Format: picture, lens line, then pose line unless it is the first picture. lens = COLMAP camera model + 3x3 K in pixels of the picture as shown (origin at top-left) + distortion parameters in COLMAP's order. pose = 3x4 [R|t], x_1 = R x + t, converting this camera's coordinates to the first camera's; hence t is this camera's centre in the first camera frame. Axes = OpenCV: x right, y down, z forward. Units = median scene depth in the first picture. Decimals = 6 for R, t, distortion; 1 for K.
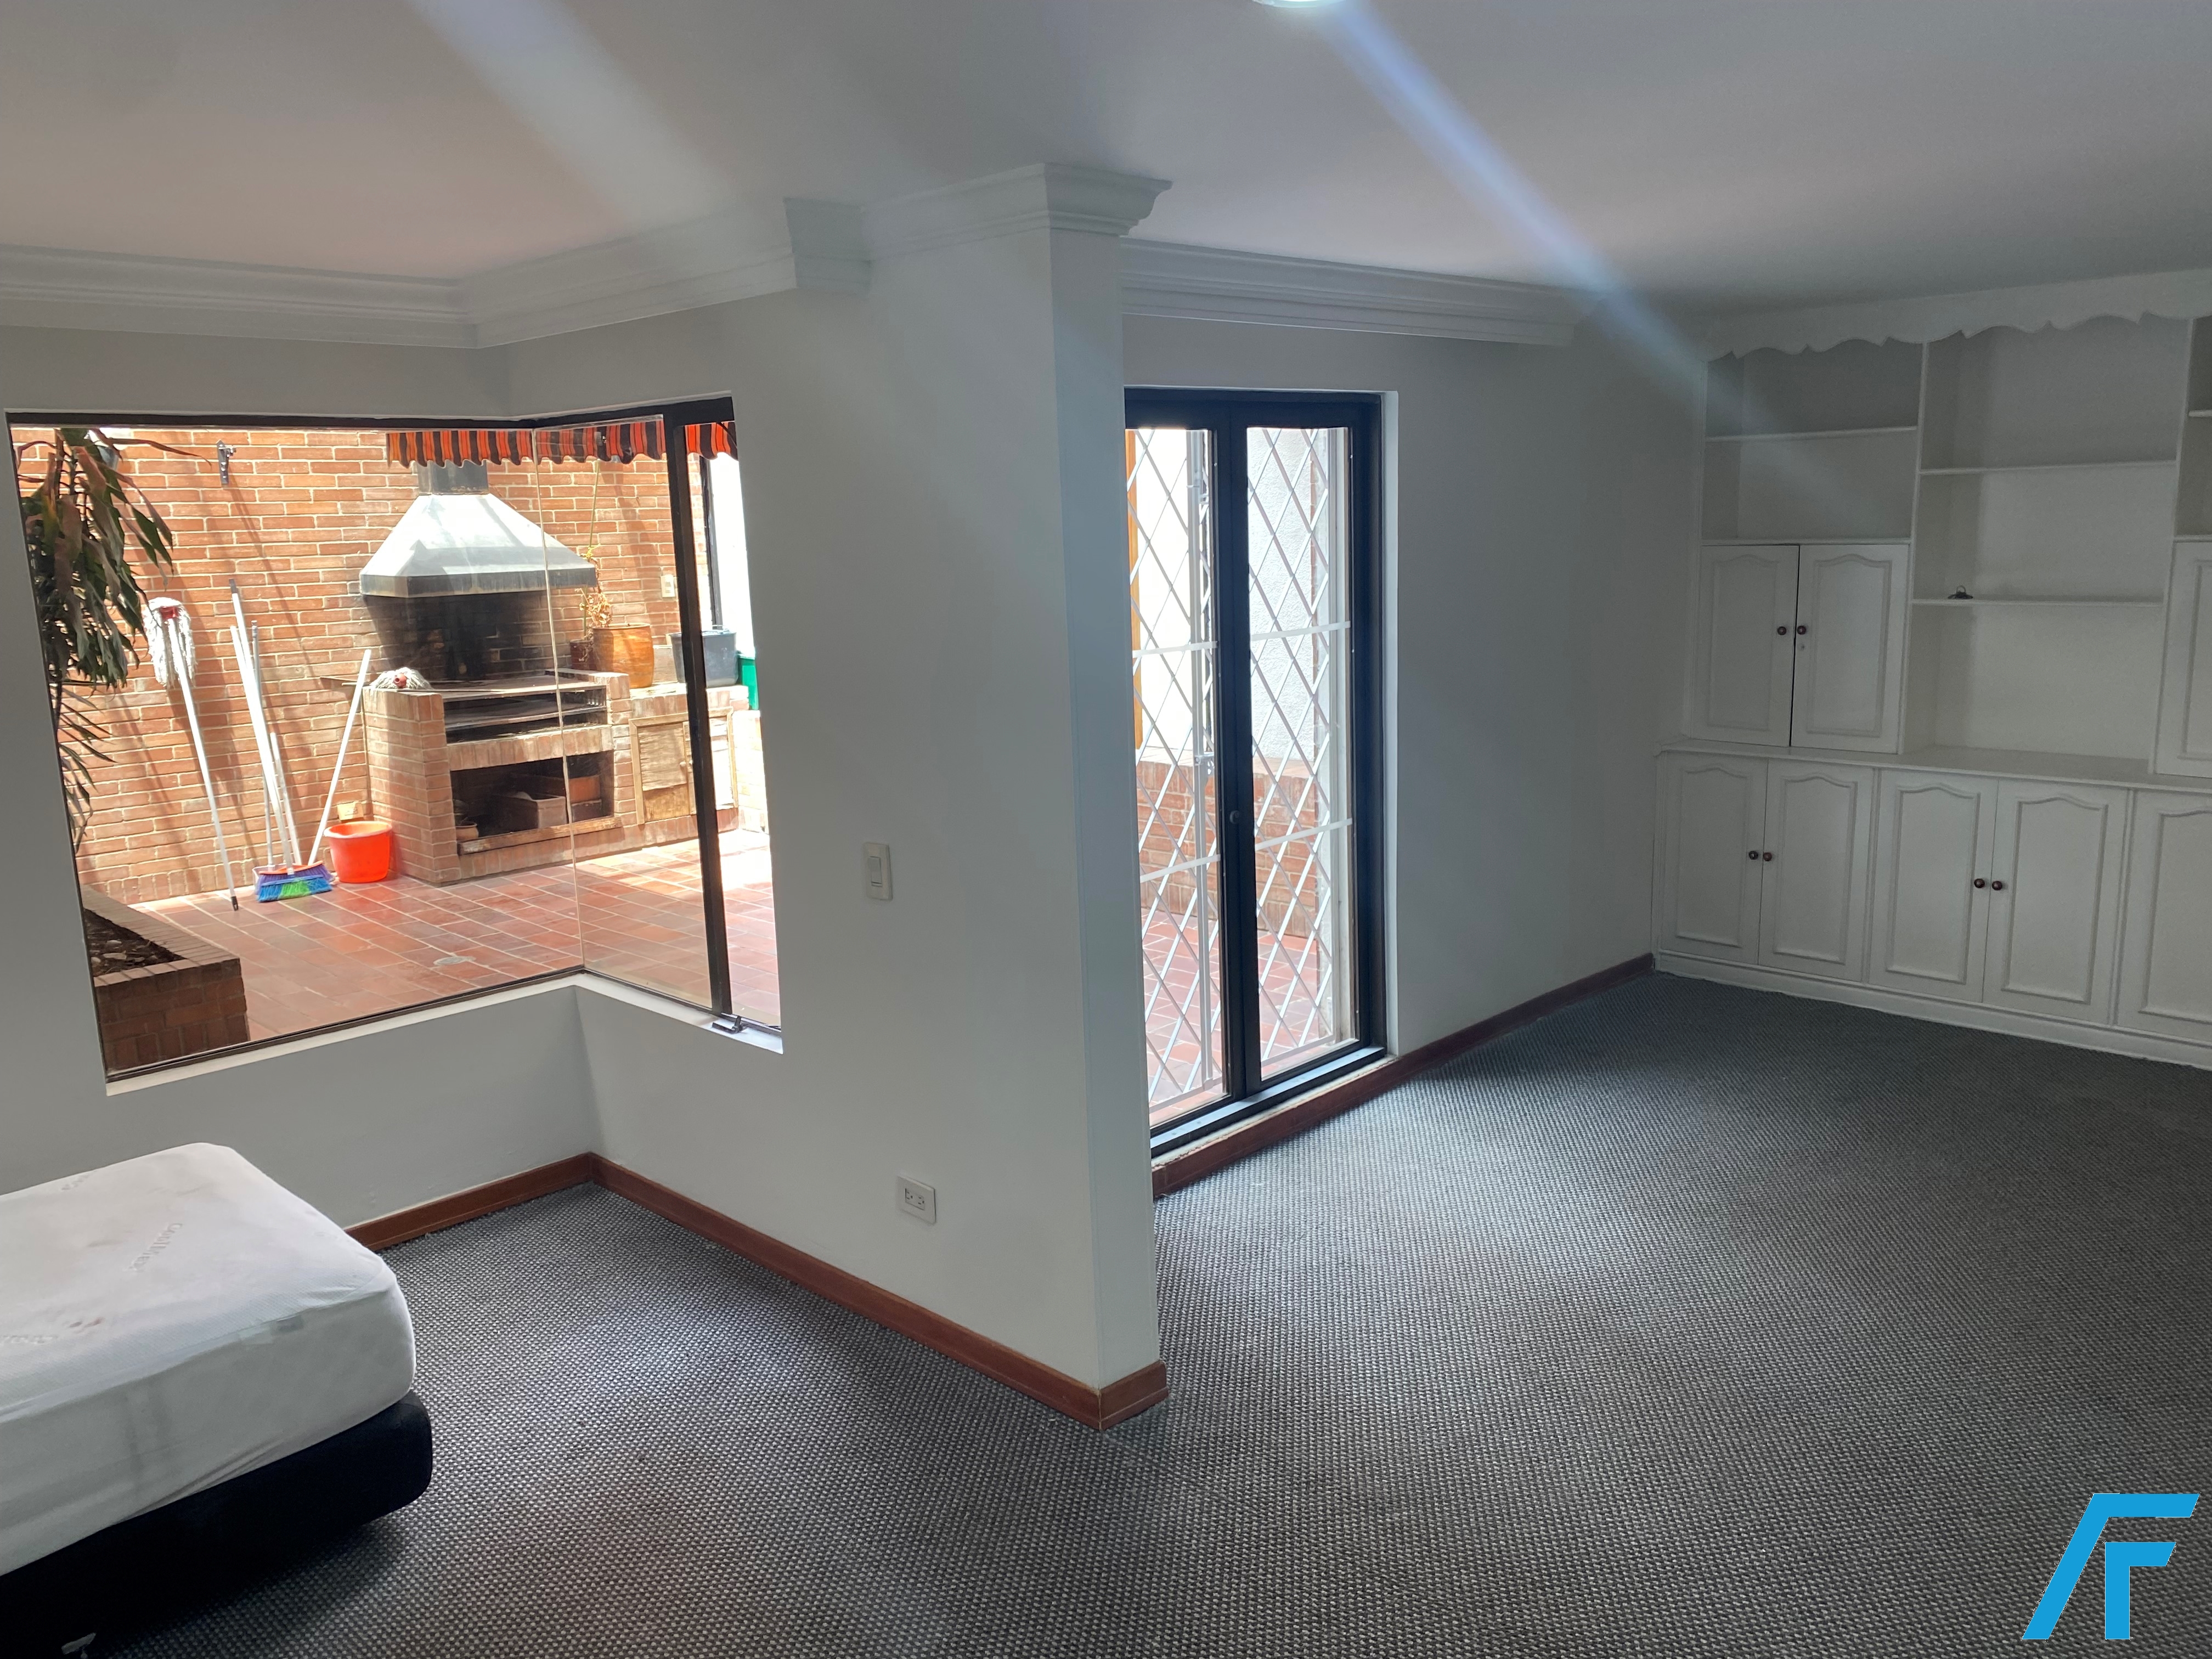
lens RADIAL K [[1682.4, 0, 1106.0], [0, 1682.4, 829.5], [0, 0, 1]] dist [0.097579, -0.132252]
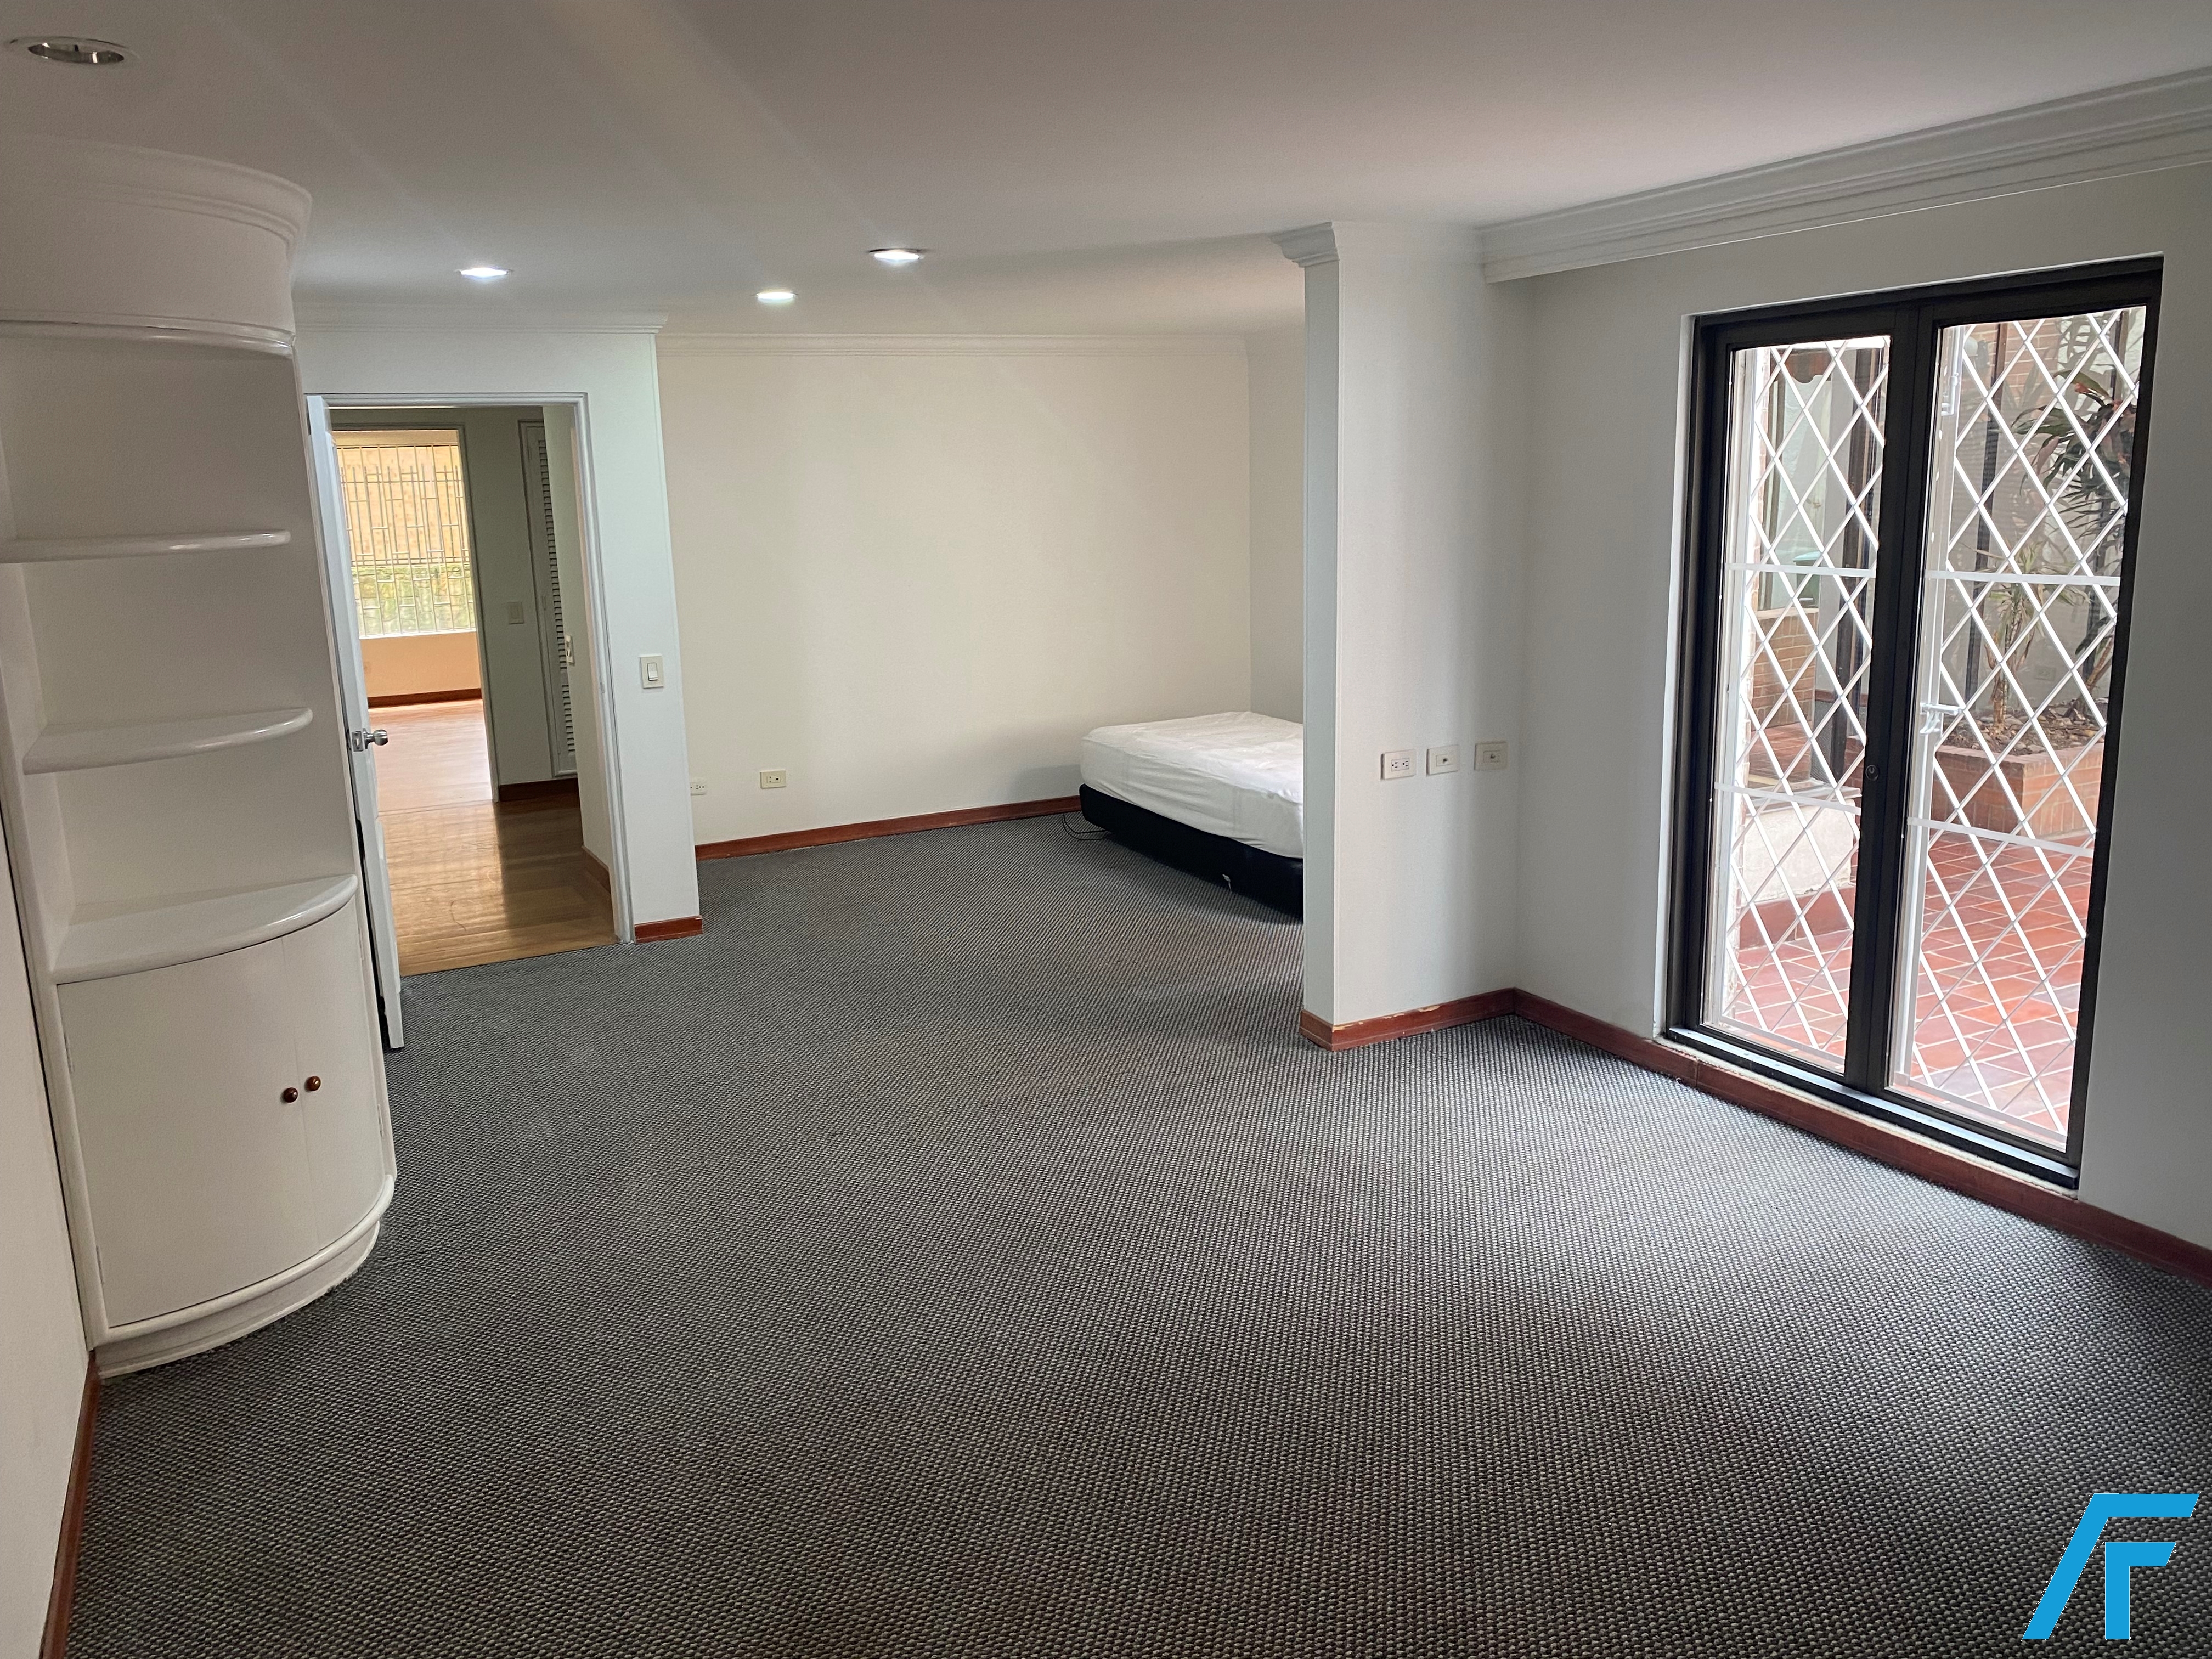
lens RADIAL K [[1682.4, 0, 1106.0], [0, 1682.4, 829.5], [0, 0, 1]] dist [0.097579, -0.132252]
pose [[-0.318114, 0.237938, -0.917709, 0.936863], [-0.141766, 0.945171, 0.294200, -0.168594], [0.937393, 0.223689, -0.266941, 0.779239]]
